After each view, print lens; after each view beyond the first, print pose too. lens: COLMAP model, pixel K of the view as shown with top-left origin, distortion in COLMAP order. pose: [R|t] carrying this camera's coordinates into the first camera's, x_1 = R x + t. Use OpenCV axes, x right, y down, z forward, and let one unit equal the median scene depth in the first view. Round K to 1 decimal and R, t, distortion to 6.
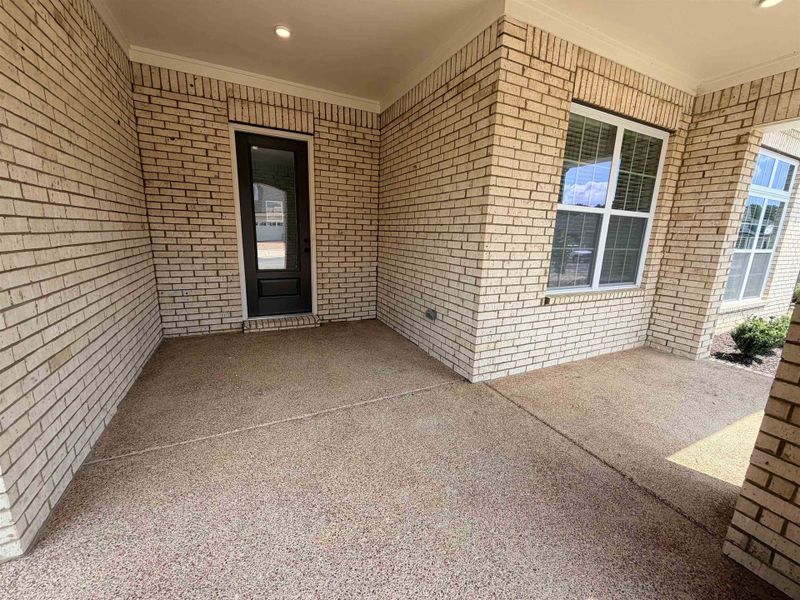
lens RADIAL K [[318.9, 0, 398.8], [0, 318.9, 300.1], [0, 0, 1]] dist [0.000900, -0.000569]
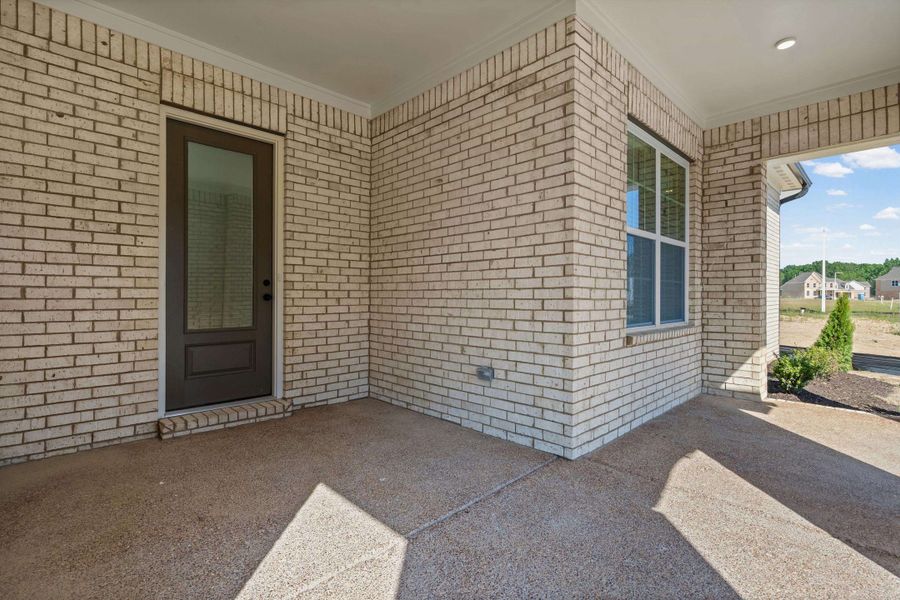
lens RADIAL K [[423.5, 0, 445.9], [0, 423.5, 294.4], [0, 0, 1]] dist [-0.005817, 0.001271]
pose [[0.951858, -0.028899, 0.305175, -0.252782], [0.090603, 0.977590, -0.190021, 0.042716], [-0.292845, 0.208523, 0.933145, 0.105464]]
